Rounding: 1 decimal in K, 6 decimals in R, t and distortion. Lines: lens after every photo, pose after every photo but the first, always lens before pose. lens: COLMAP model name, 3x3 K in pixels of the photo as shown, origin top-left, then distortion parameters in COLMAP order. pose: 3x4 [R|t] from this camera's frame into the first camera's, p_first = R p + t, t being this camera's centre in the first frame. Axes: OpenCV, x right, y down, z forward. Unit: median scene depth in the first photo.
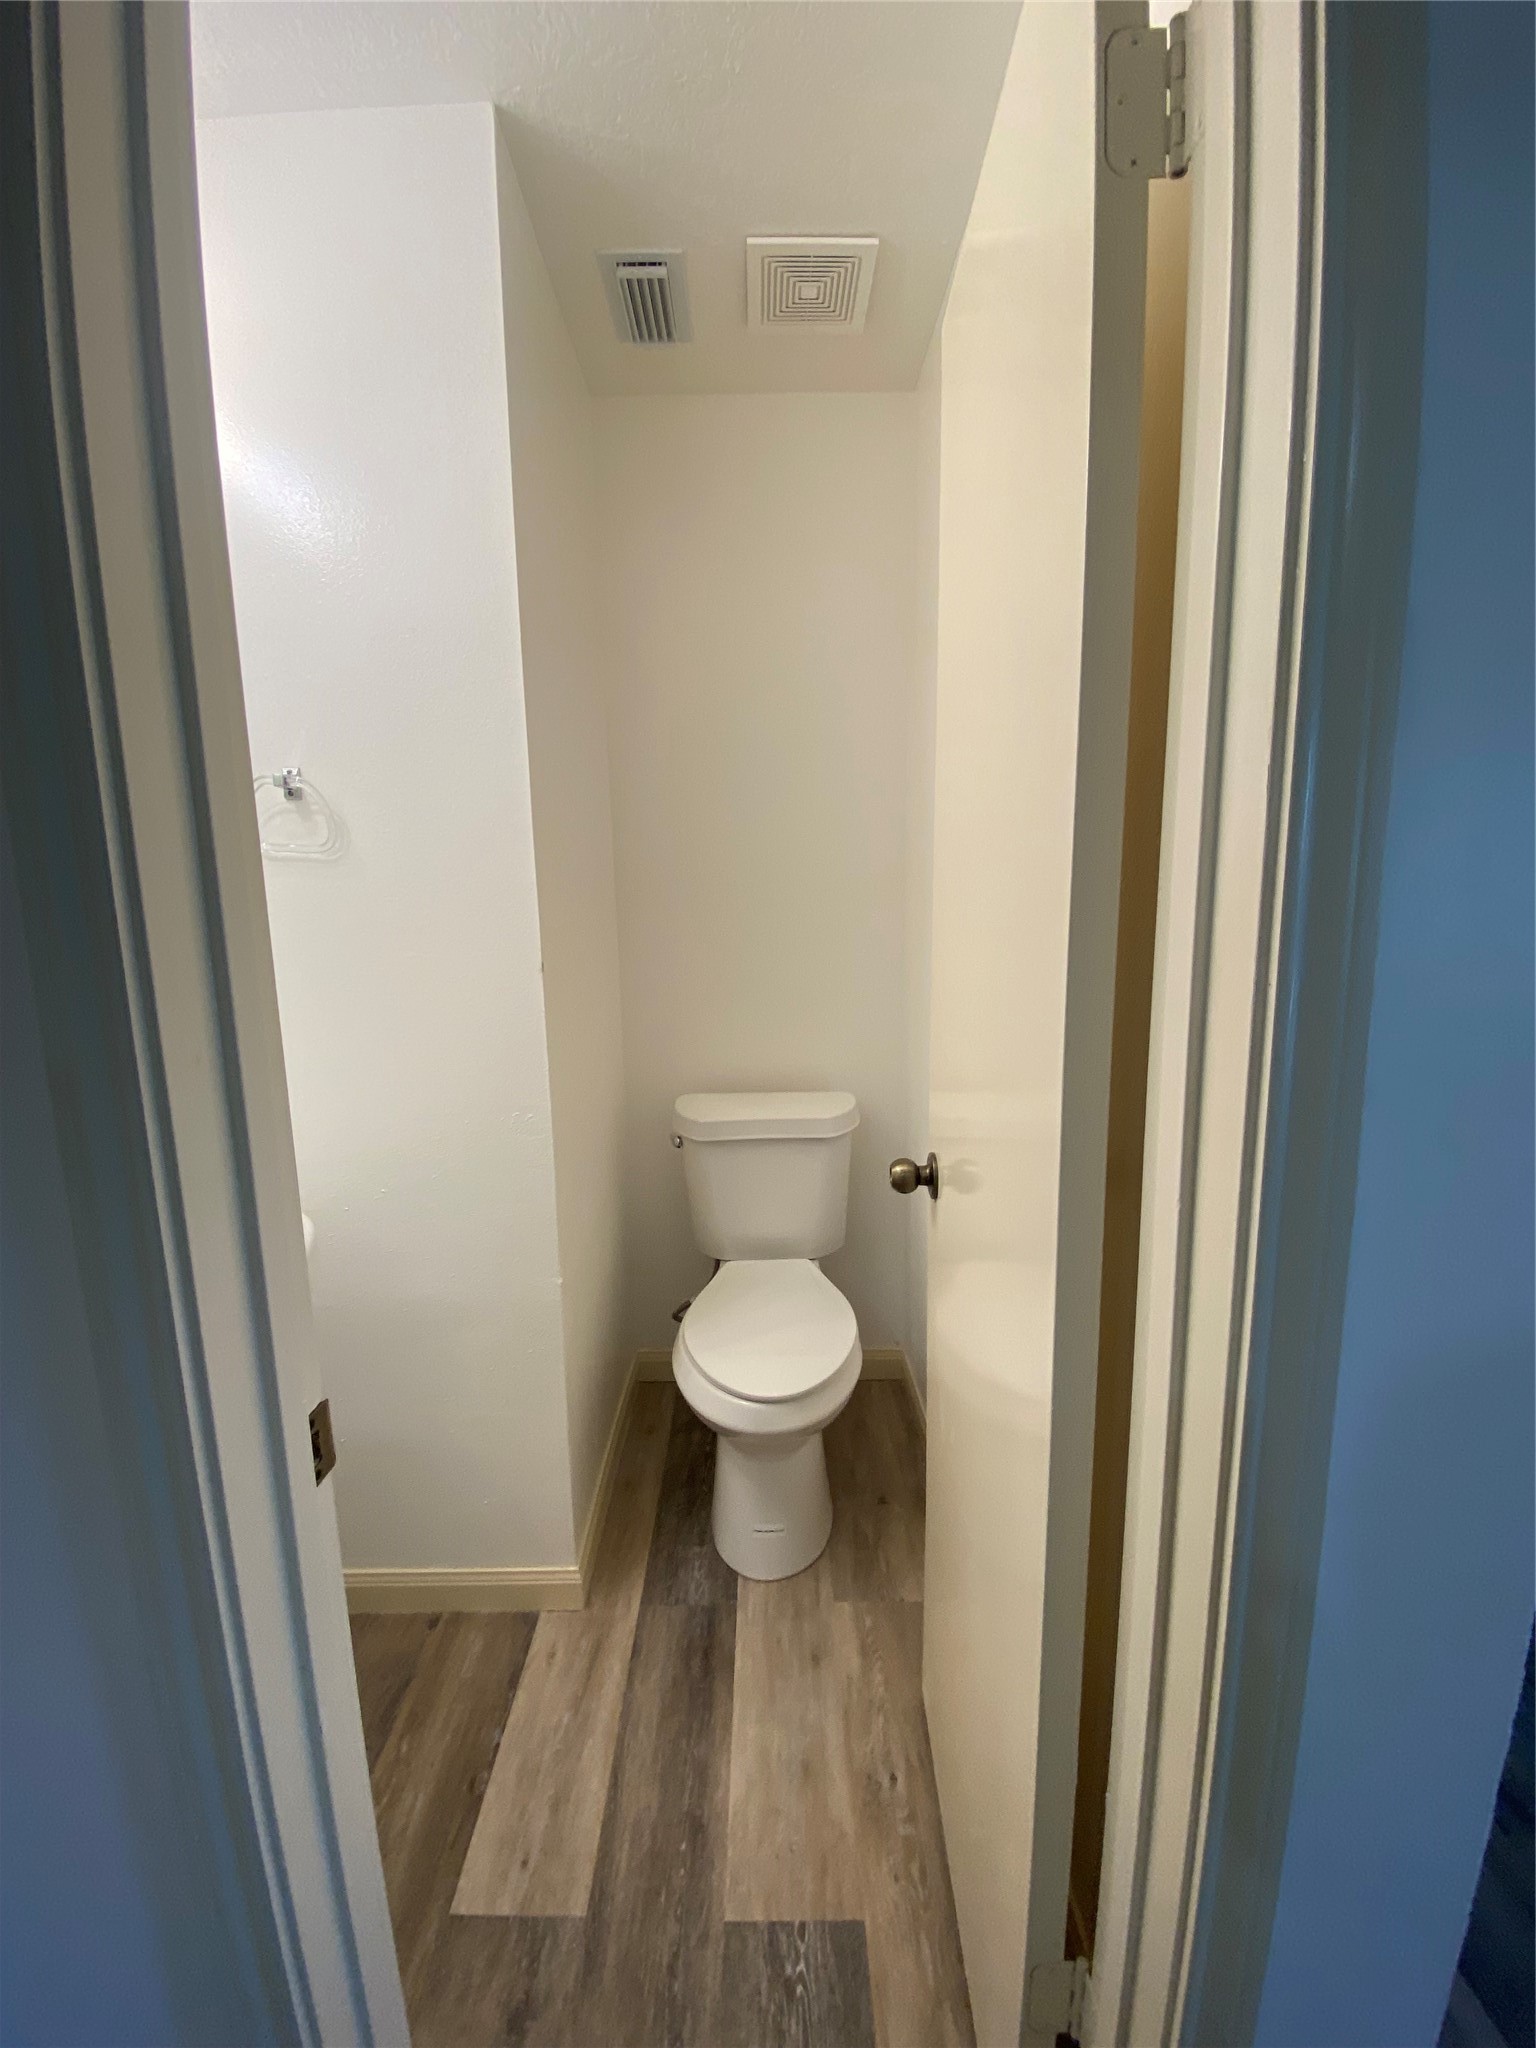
lens RADIAL K [[840.6, 0, 771.2], [0, 840.6, 1029.7], [0, 0, 1]] dist [0.017548, -0.018345]
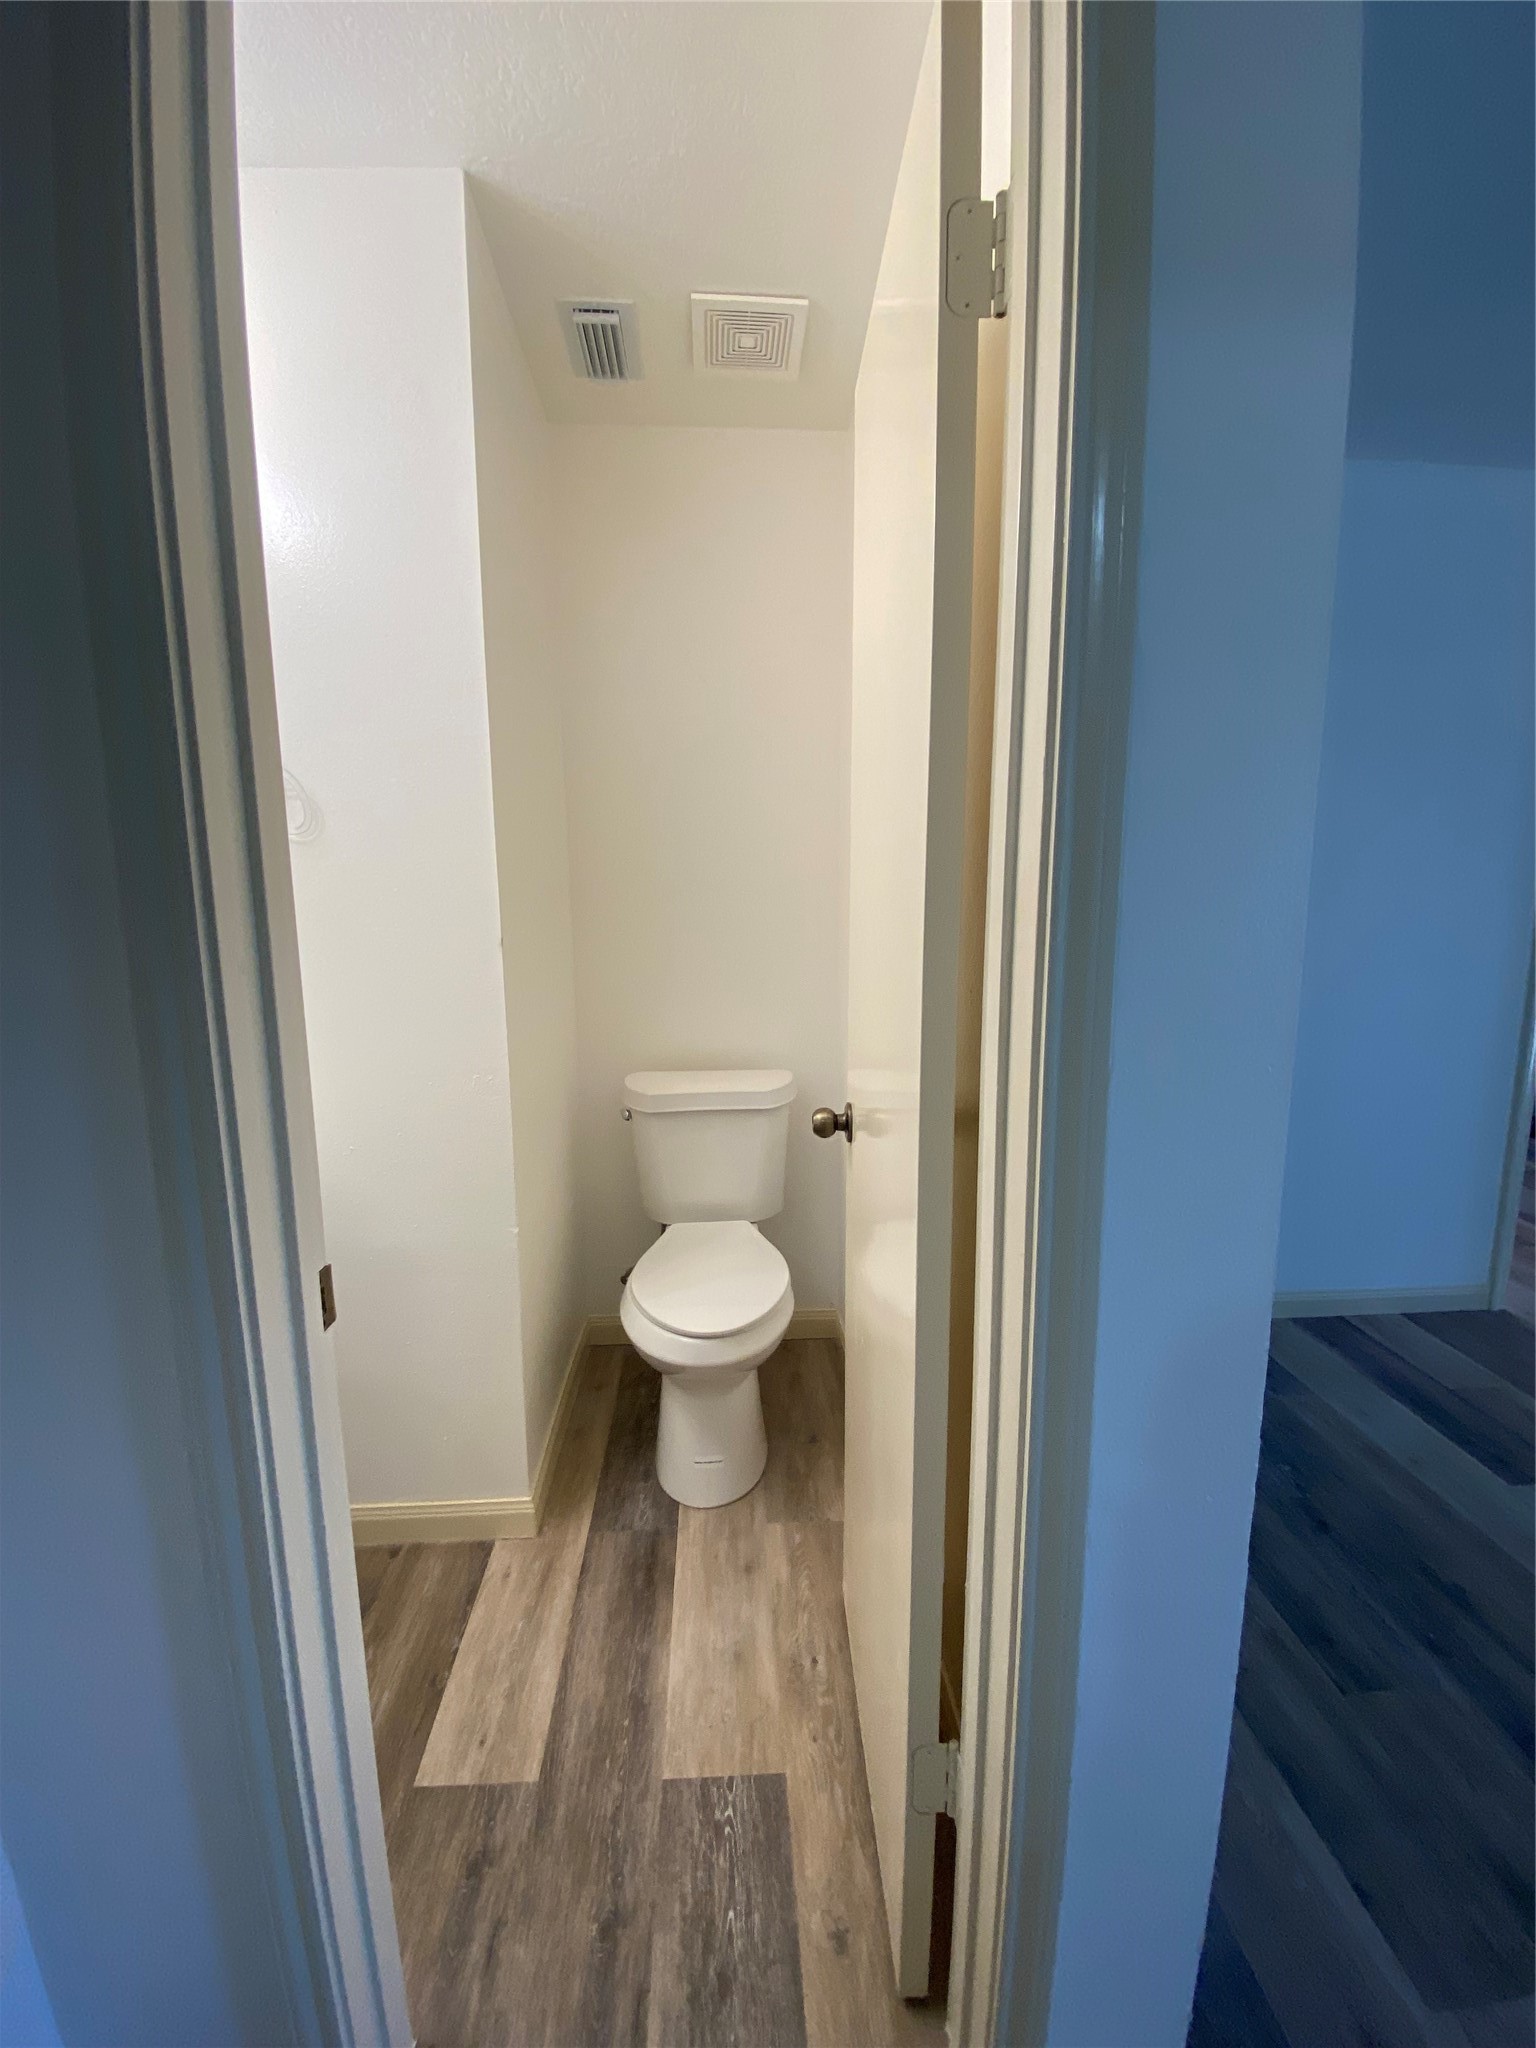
lens RADIAL K [[840.6, 0, 769.6], [0, 840.6, 1029.1], [0, 0, 1]] dist [0.017548, -0.018345]
pose [[0.998595, 0.003458, 0.052887, 0.019527], [-0.003045, 0.999964, -0.007898, 0.046850], [-0.052912, 0.007726, 0.998569, -0.117403]]
